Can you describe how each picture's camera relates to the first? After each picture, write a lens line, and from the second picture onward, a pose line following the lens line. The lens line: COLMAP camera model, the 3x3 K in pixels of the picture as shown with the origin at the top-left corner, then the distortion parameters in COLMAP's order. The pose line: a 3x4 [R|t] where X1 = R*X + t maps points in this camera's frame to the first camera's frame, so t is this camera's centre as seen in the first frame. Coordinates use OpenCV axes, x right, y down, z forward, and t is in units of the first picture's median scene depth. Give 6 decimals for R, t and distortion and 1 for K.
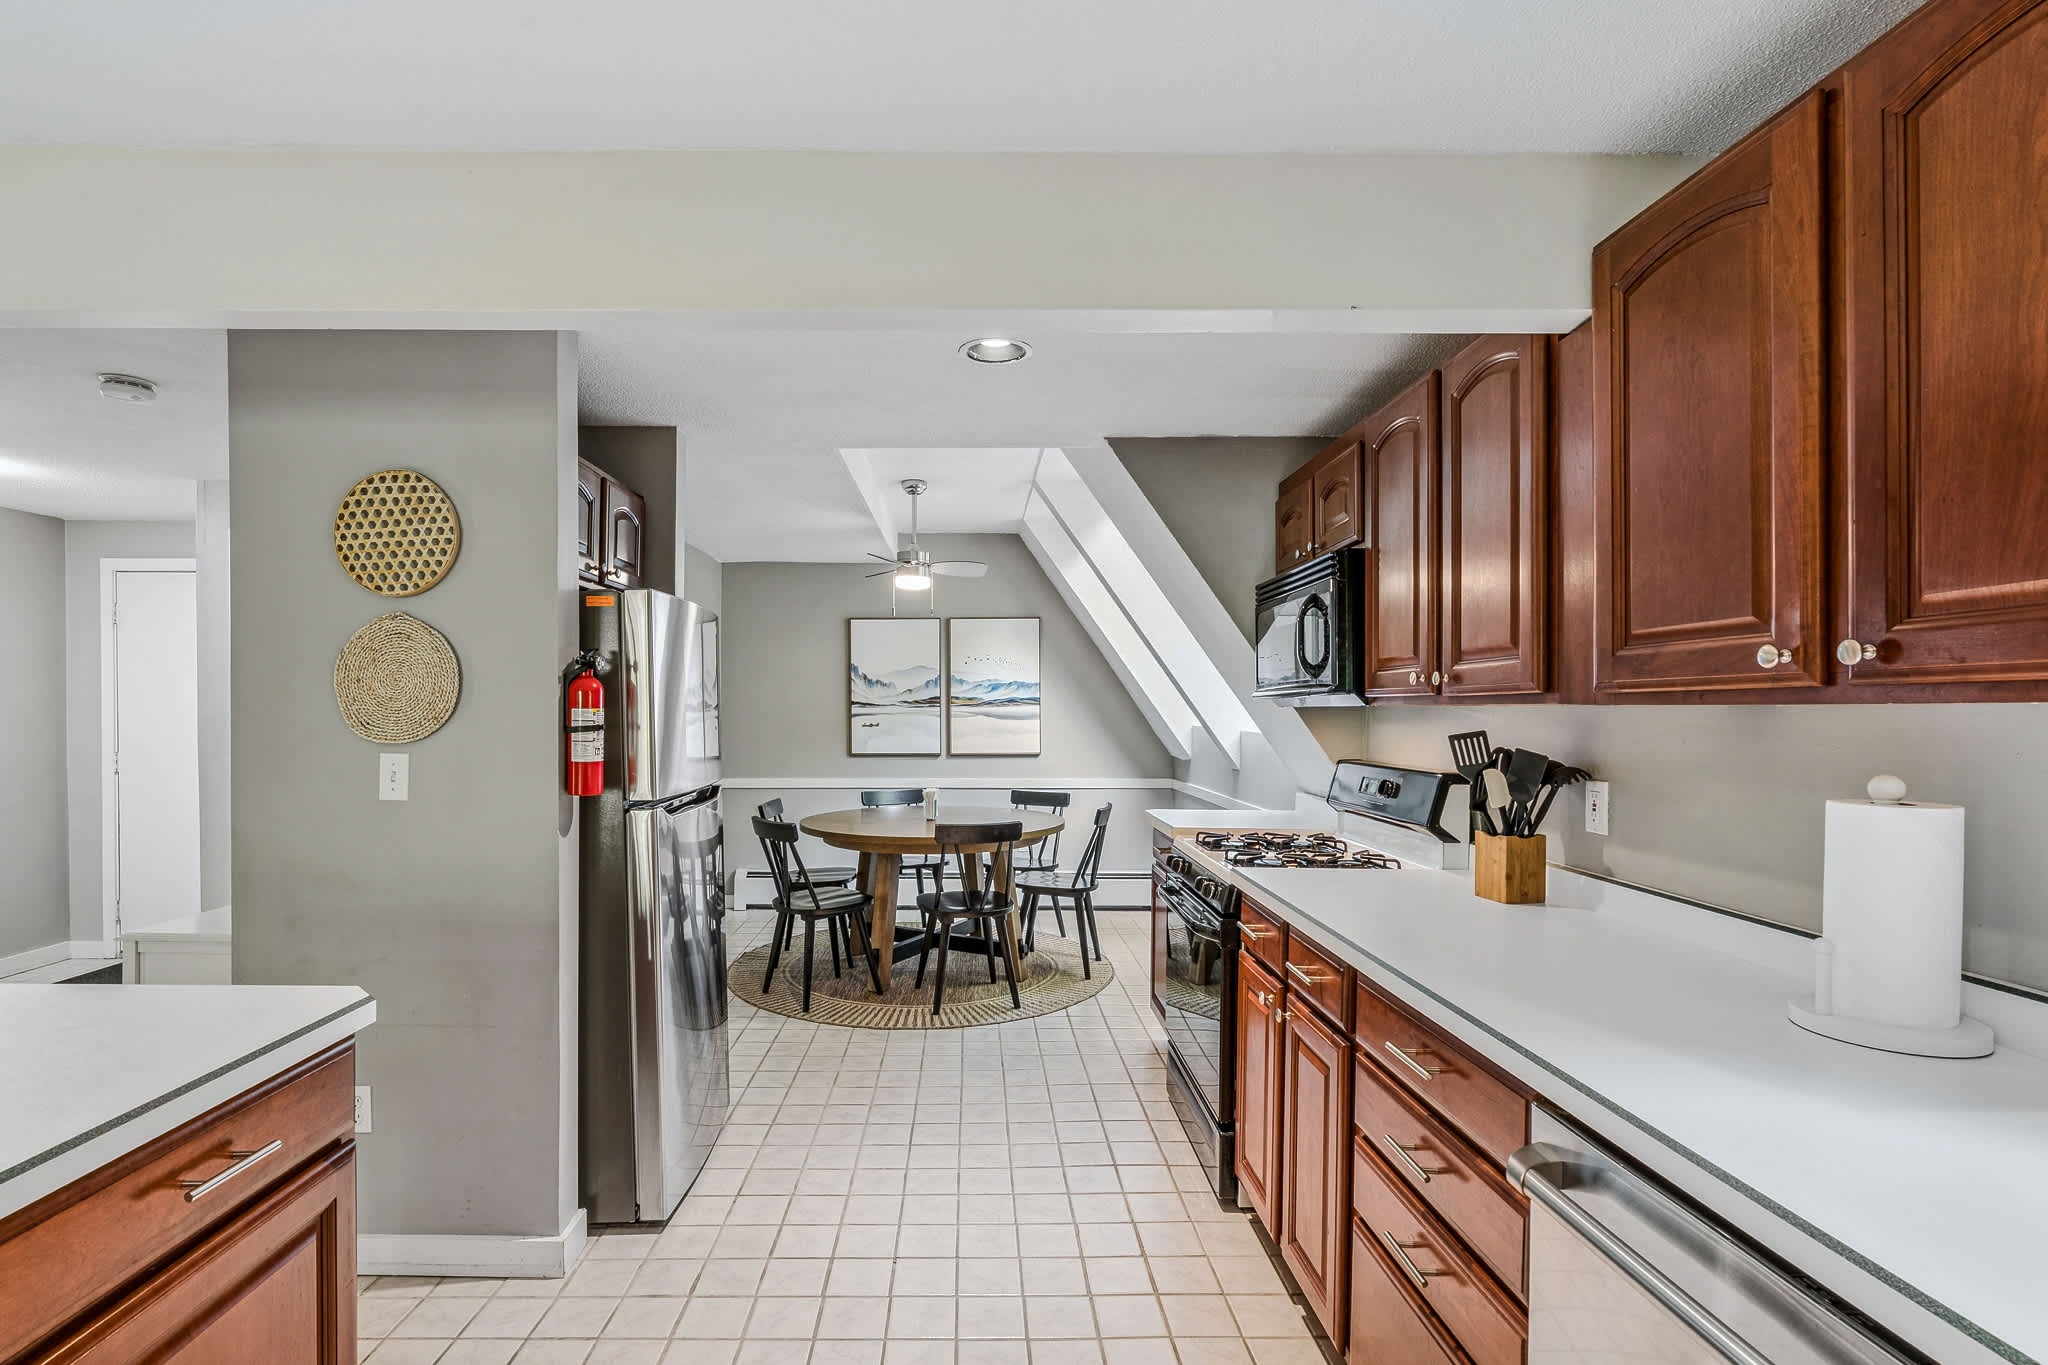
lens RADIAL K [[971.1, 0, 1003.2], [0, 971.1, 712.4], [0, 0, 1]] dist [-0.007168, 0.002962]
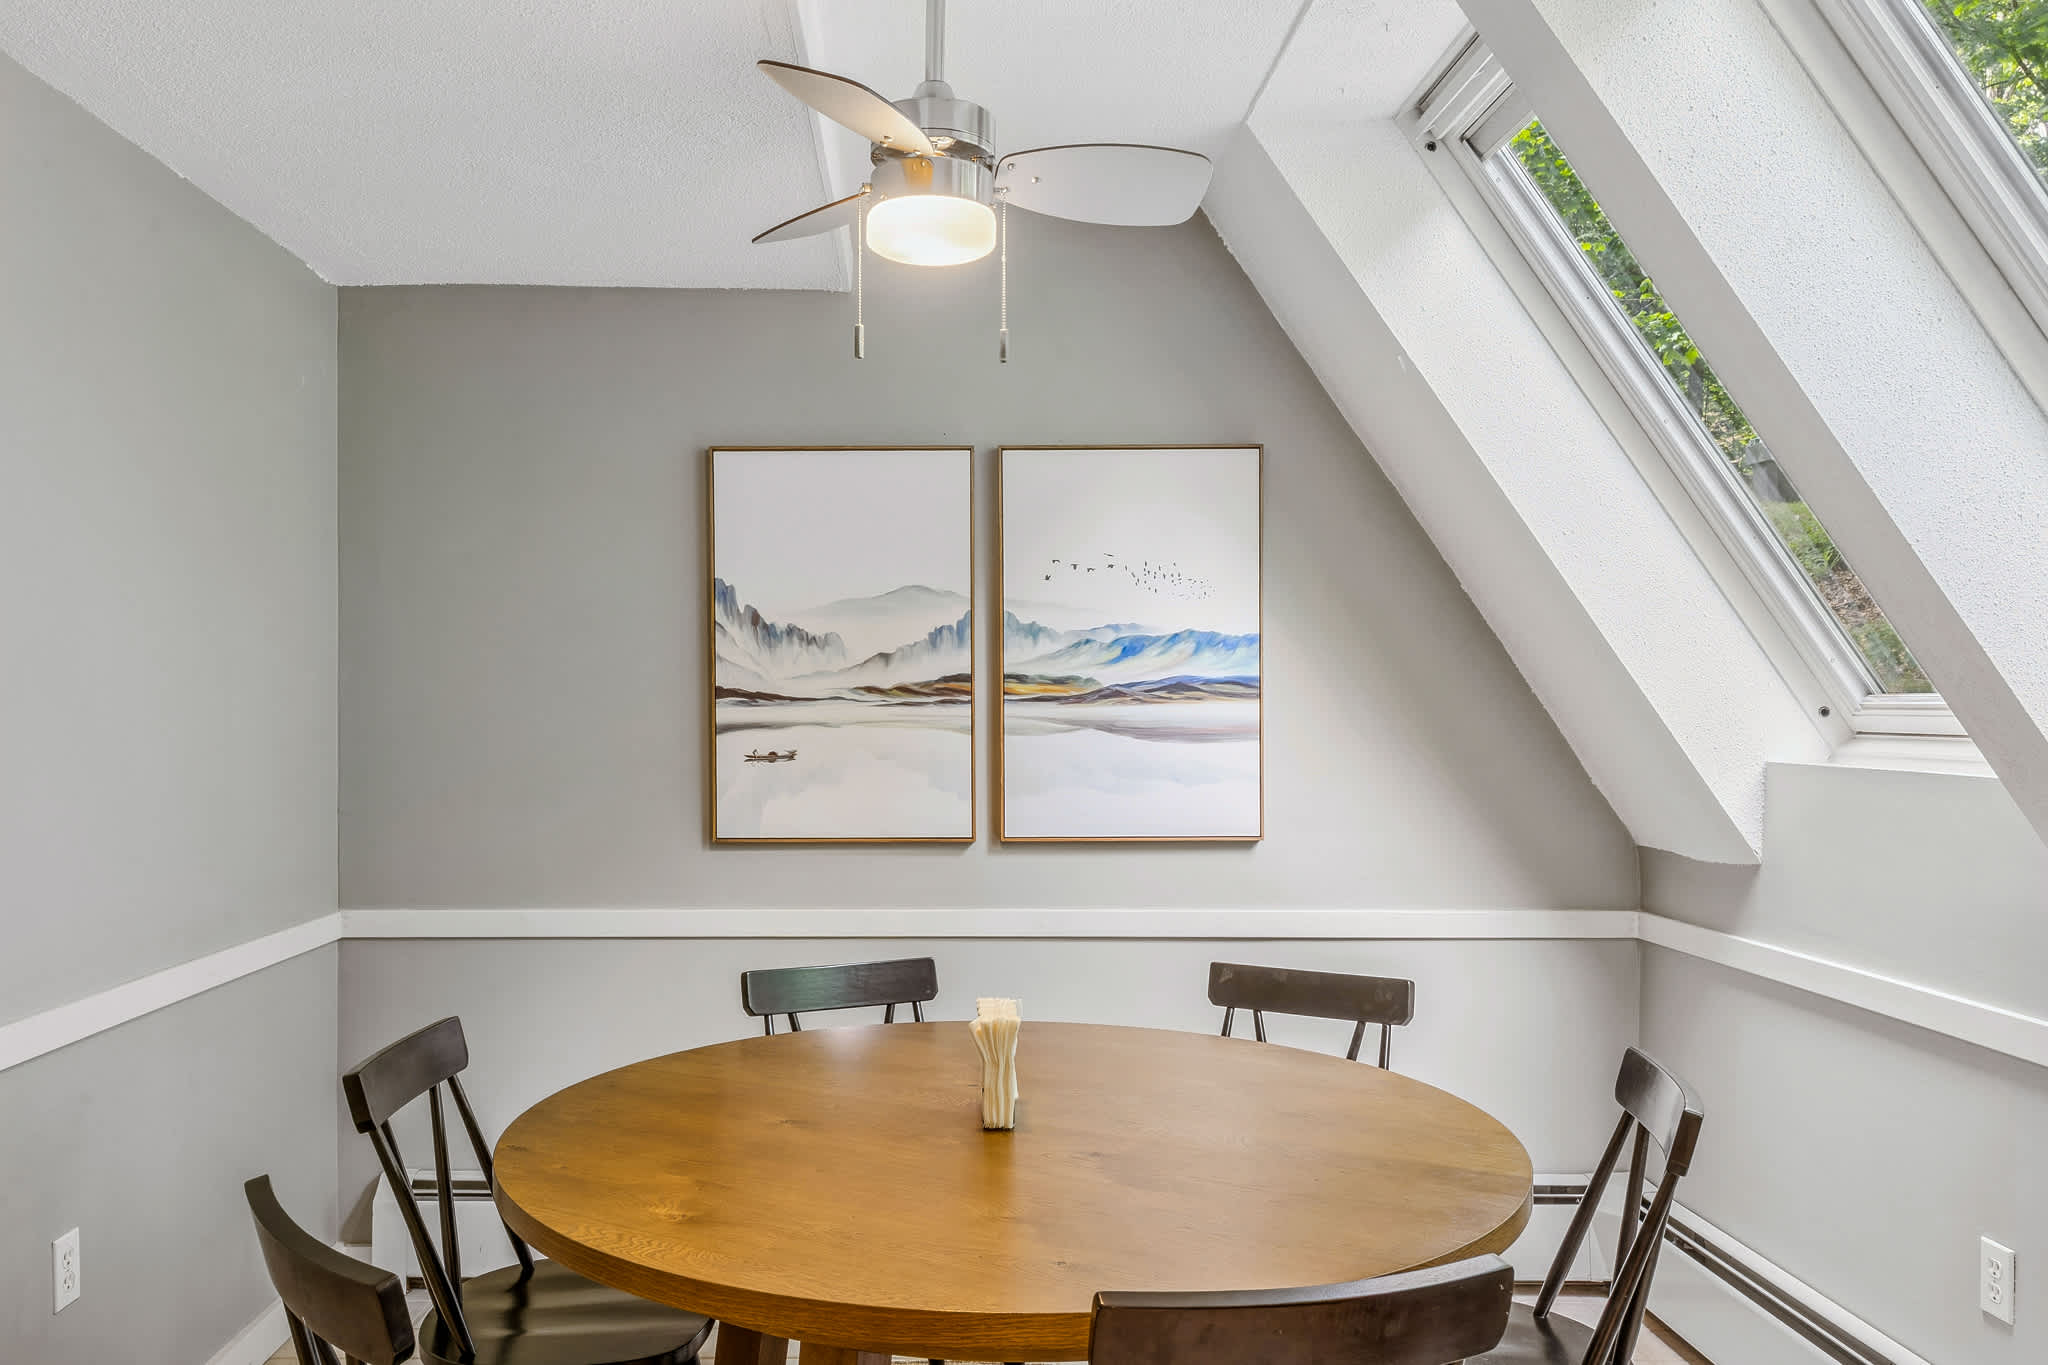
lens RADIAL K [[1612.5, 0, 1007.6], [0, 1612.5, 683.9], [0, 0, 1]] dist [0.050911, -0.013272]
pose [[0.999934, 0.000064, 0.011449, -0.058894], [0.000187, 0.999759, -0.021940, -0.000304], [-0.011447, 0.021941, 0.999694, 0.424824]]
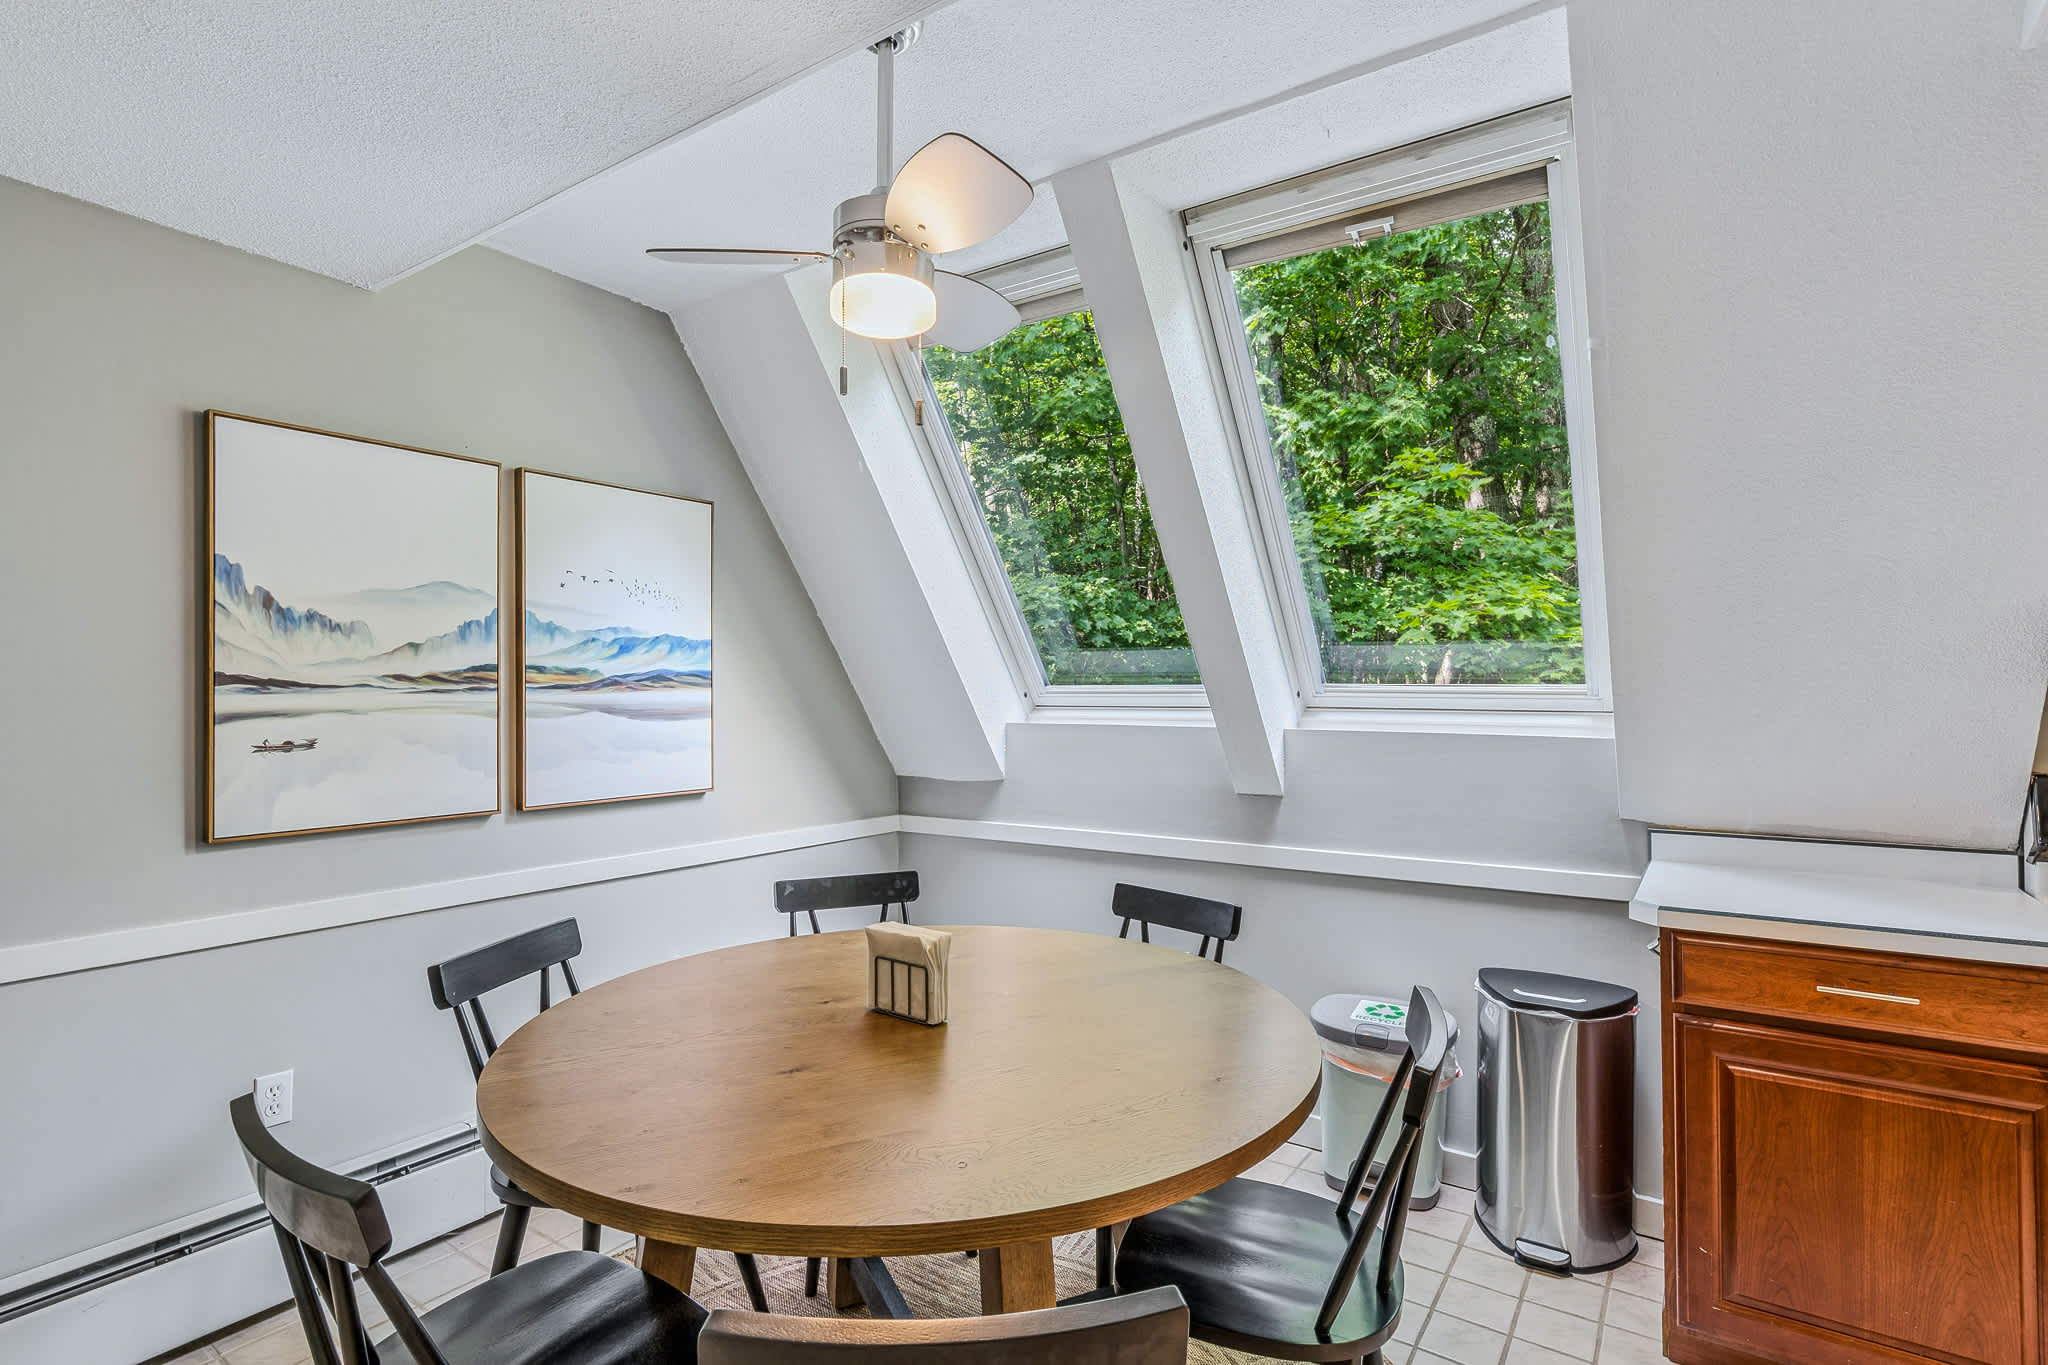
lens RADIAL K [[991.1, 0, 1018.6], [0, 991.1, 670.5], [0, 0, 1]] dist [0.004025, 0.000707]
pose [[0.574775, 0.017093, 0.818133, -0.270515], [0.008440, 0.999605, -0.026814, -0.001638], [-0.818268, 0.022317, 0.574404, 0.600569]]
